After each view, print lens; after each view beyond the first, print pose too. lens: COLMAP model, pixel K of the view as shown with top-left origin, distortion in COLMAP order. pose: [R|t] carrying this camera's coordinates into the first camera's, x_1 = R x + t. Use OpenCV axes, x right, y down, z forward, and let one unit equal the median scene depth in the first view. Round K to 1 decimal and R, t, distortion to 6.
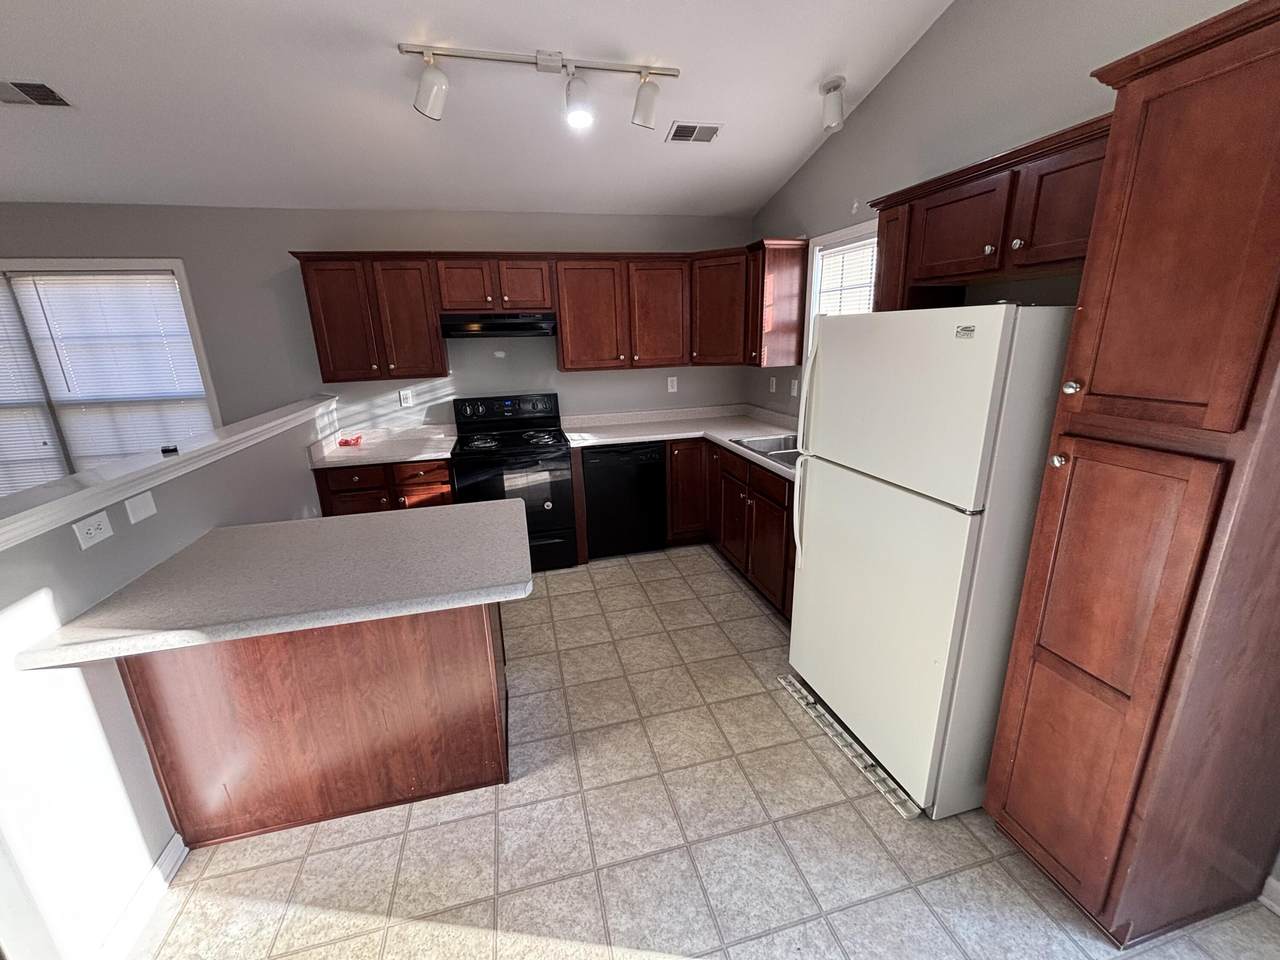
lens RADIAL K [[514.7, 0, 643.5], [0, 514.7, 477.4], [0, 0, 1]] dist [-0.005702, 0.000802]
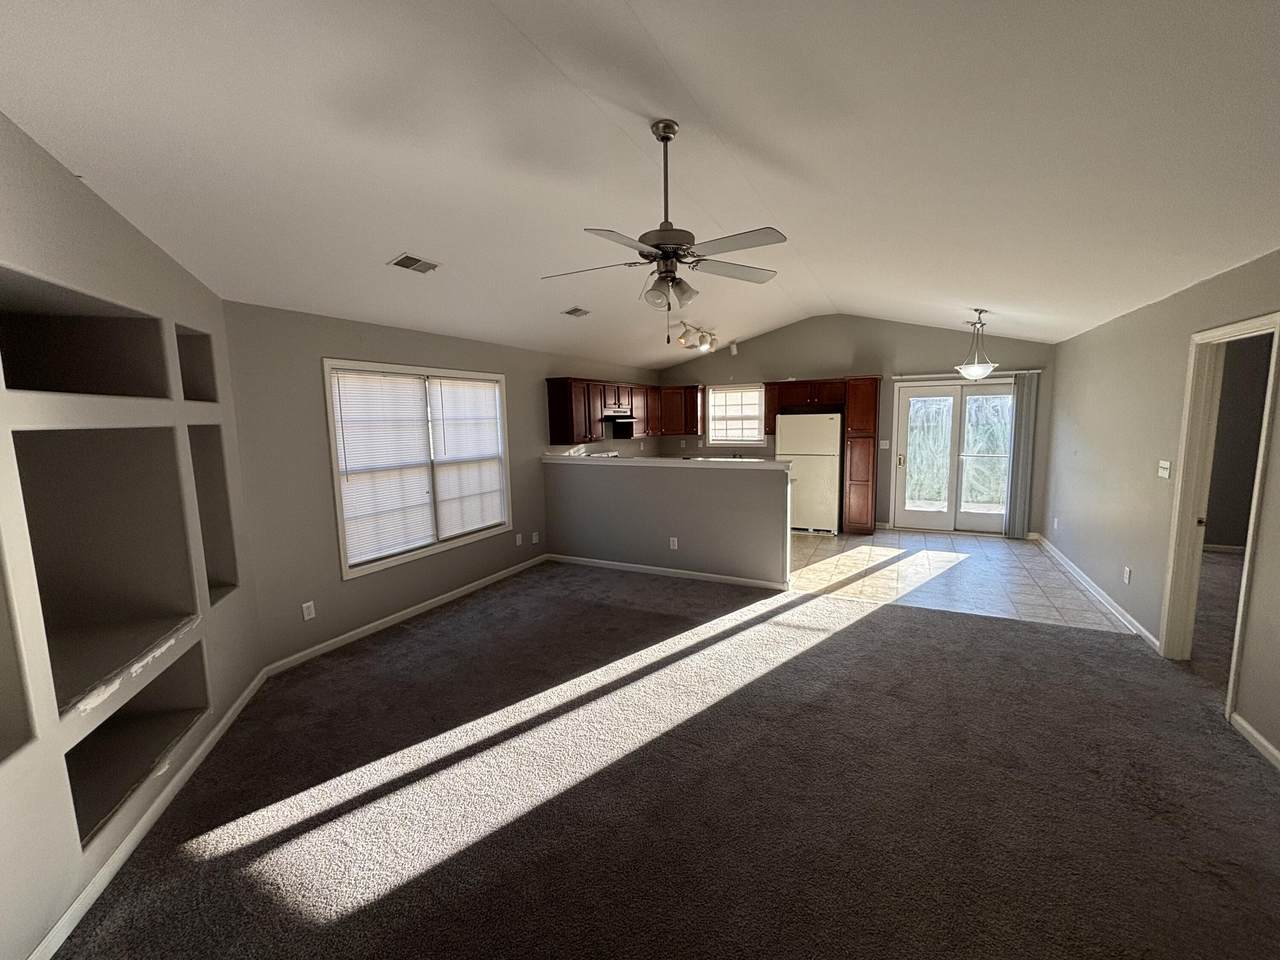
lens RADIAL K [[514.7, 0, 642.4], [0, 514.7, 482.6], [0, 0, 1]] dist [-0.005702, 0.000802]
pose [[0.664407, -0.078828, 0.743202, -1.896596], [0.199889, 0.976938, -0.075077, 0.136204], [-0.720145, 0.198439, 0.664841, -0.374560]]
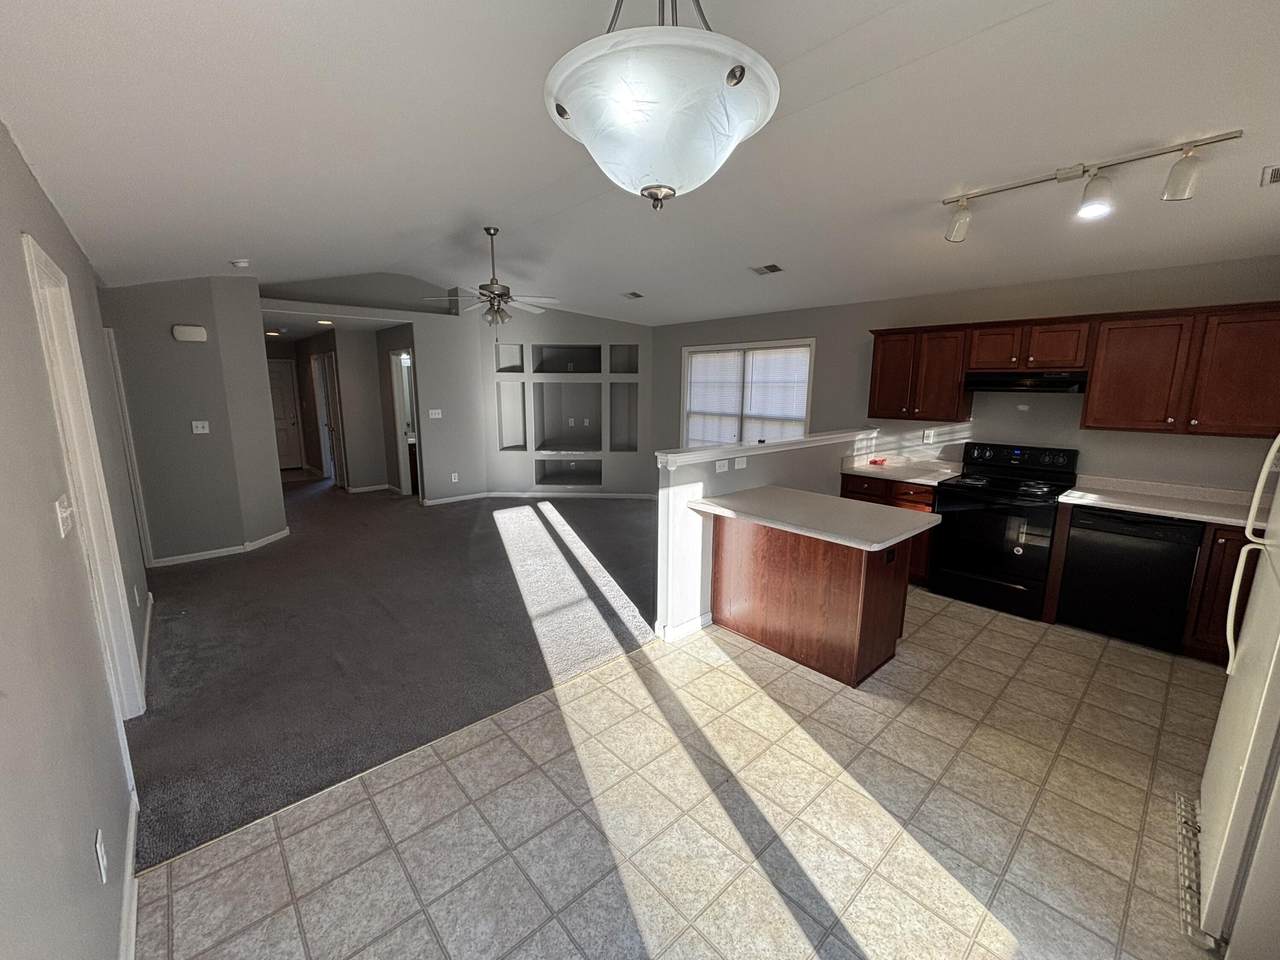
lens RADIAL K [[514.7, 0, 627.3], [0, 514.7, 475.1], [0, 0, 1]] dist [-0.005702, 0.000802]
pose [[0.437494, 0.185296, -0.879923, 0.386049], [-0.258843, 0.963072, 0.074110, 0.038298], [0.861162, 0.195339, 0.469301, -0.226836]]
